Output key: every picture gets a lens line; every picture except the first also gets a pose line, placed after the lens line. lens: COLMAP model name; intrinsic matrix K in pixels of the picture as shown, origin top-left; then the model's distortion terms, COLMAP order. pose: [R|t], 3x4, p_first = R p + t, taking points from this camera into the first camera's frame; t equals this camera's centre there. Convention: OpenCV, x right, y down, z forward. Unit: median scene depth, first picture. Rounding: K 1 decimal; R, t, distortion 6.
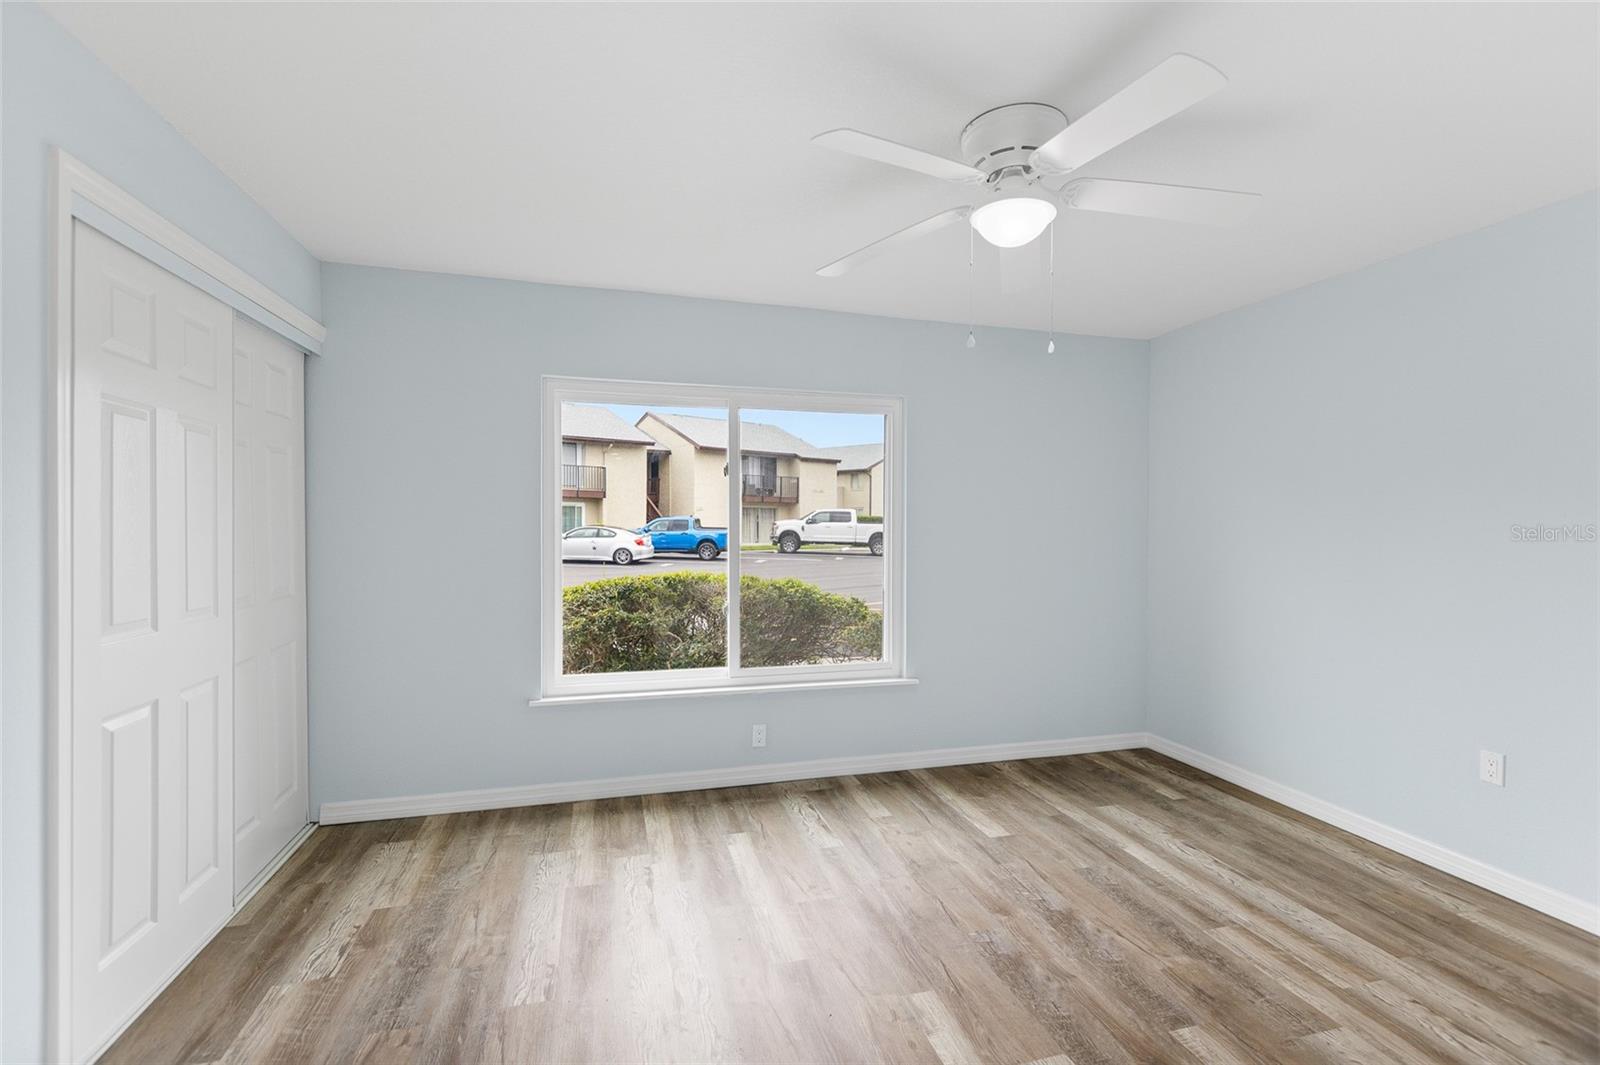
lens RADIAL K [[720.7, 0, 812.0], [0, 720.7, 524.2], [0, 0, 1]] dist [0.004266, -0.001678]
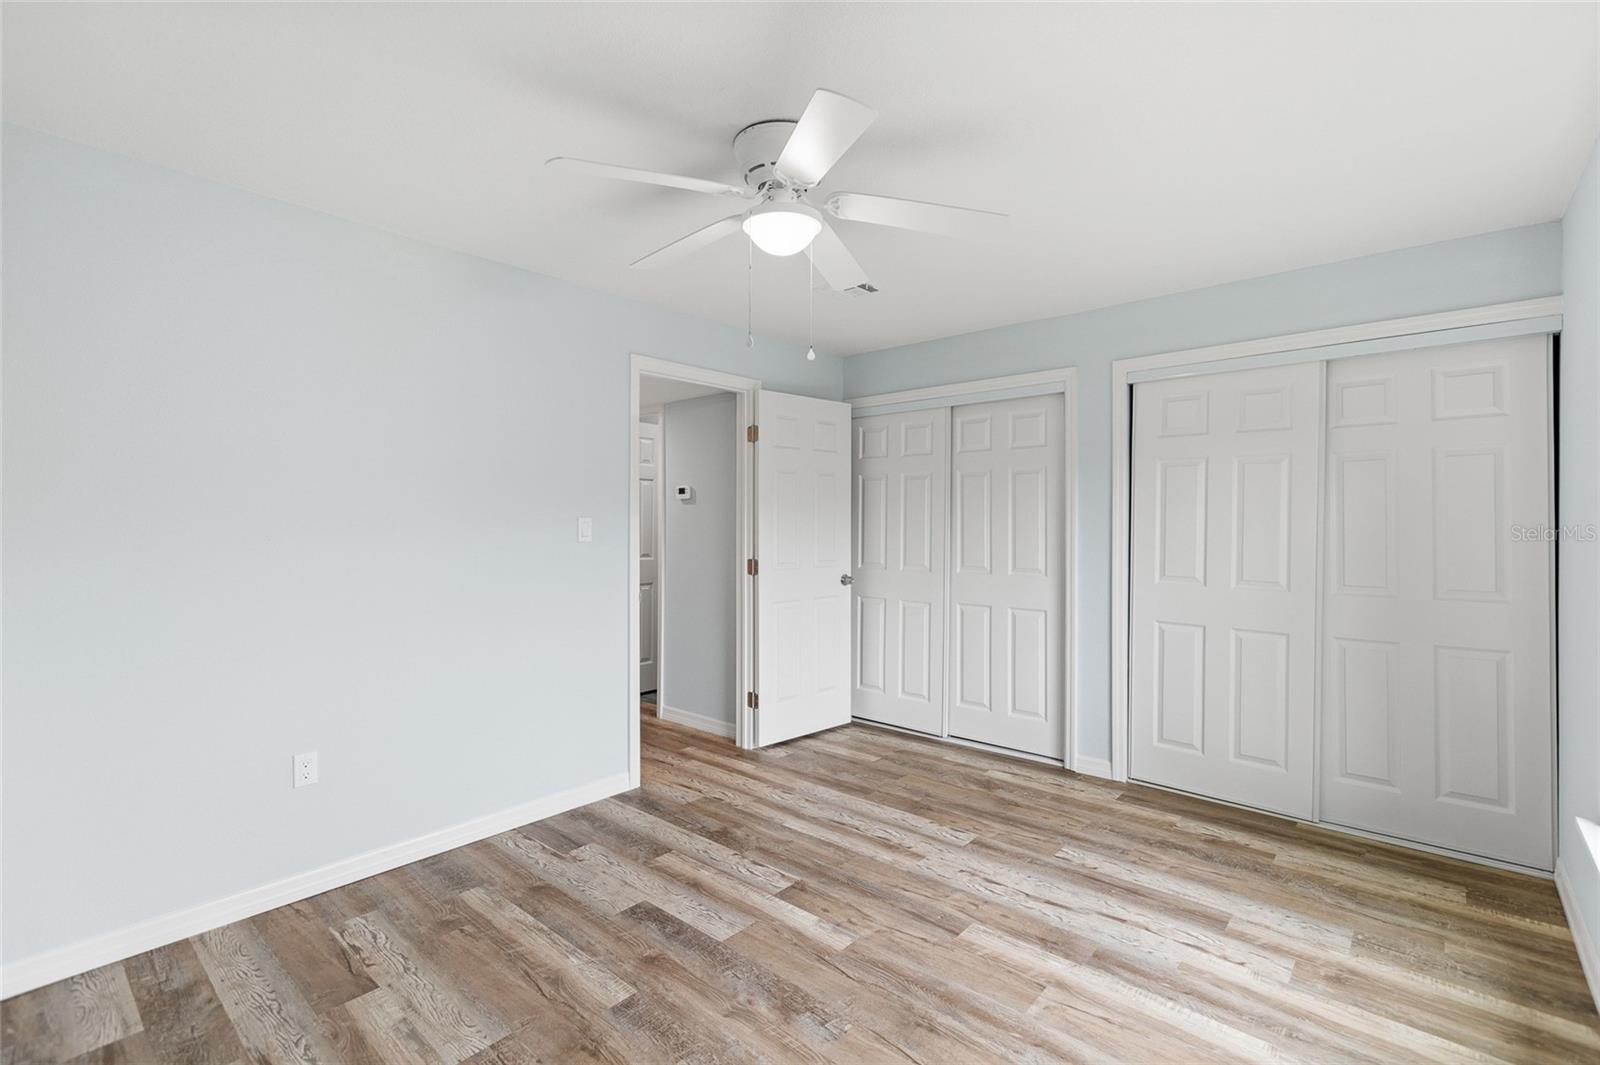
lens RADIAL K [[720.7, 0, 810.6], [0, 720.7, 530.3], [0, 0, 1]] dist [0.004266, -0.001678]
pose [[-0.840730, 0.000921, -0.541454, 0.534149], [-0.007291, 0.999889, 0.013022, -0.001561], [0.541405, 0.014896, -0.840630, 1.265077]]
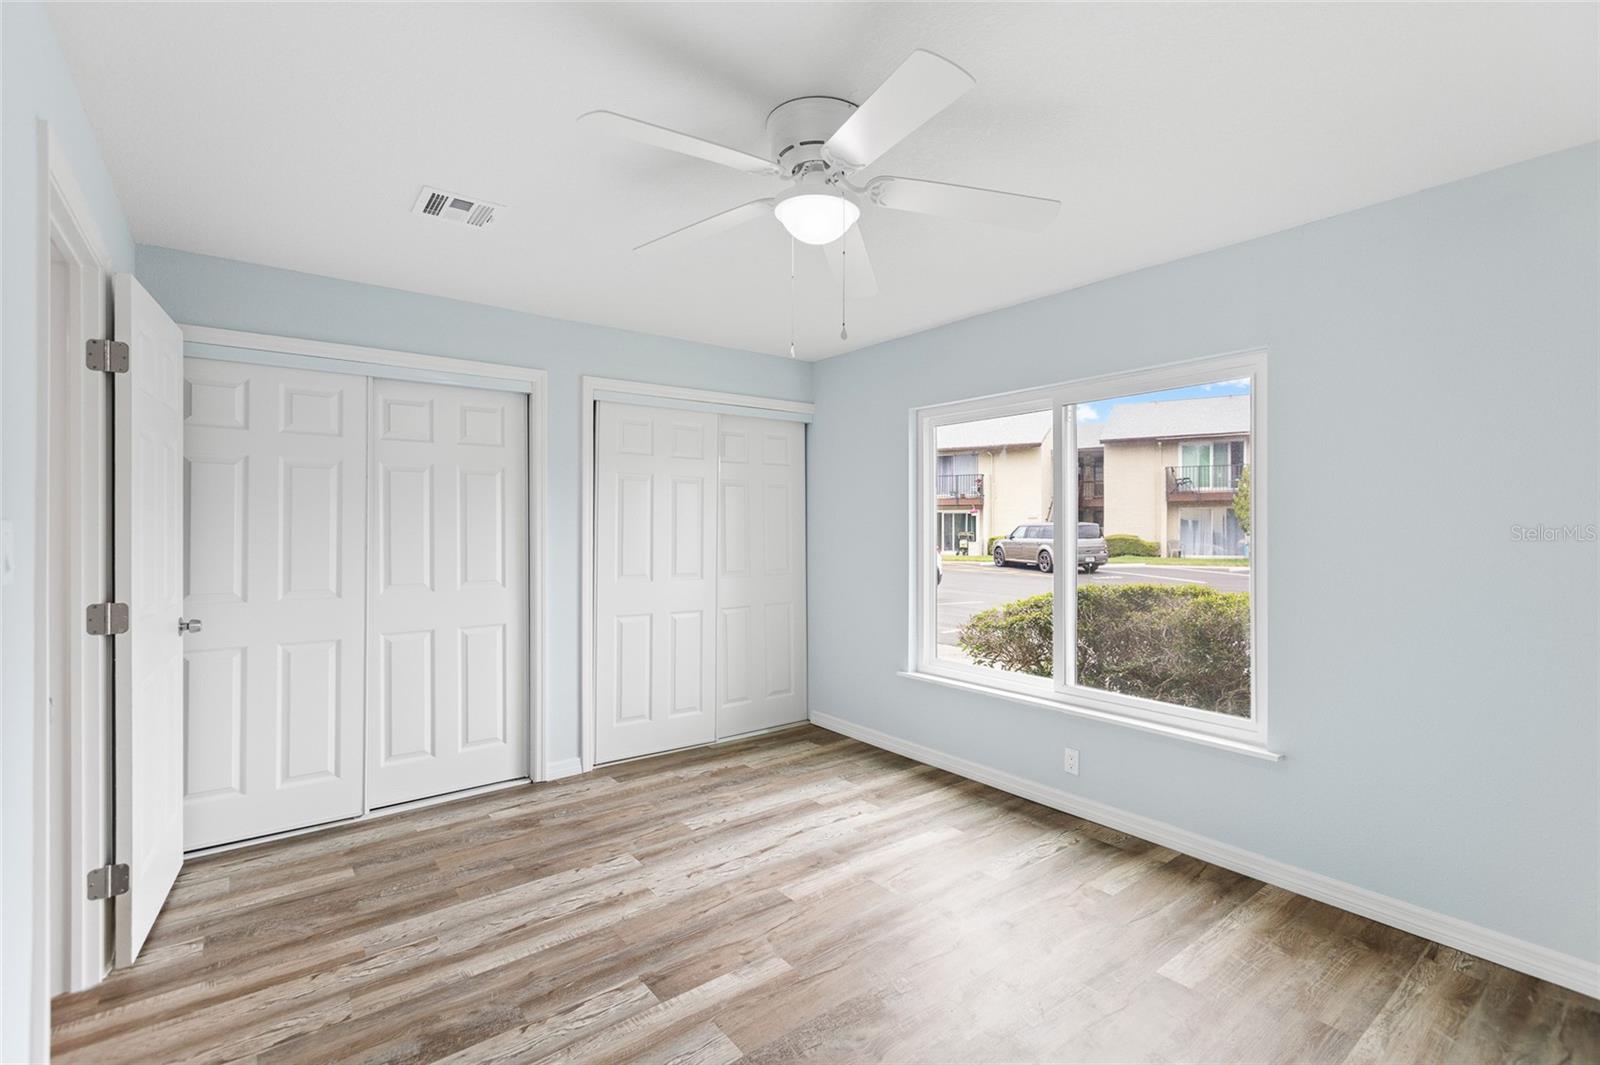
lens RADIAL K [[720.7, 0, 804.2], [0, 720.7, 527.1], [0, 0, 1]] dist [0.004266, -0.001678]
pose [[0.372024, -0.004757, -0.928211, 0.782753], [-0.000830, 0.999985, -0.005458, 0.001775], [0.928223, 0.002801, 0.372015, 0.415559]]
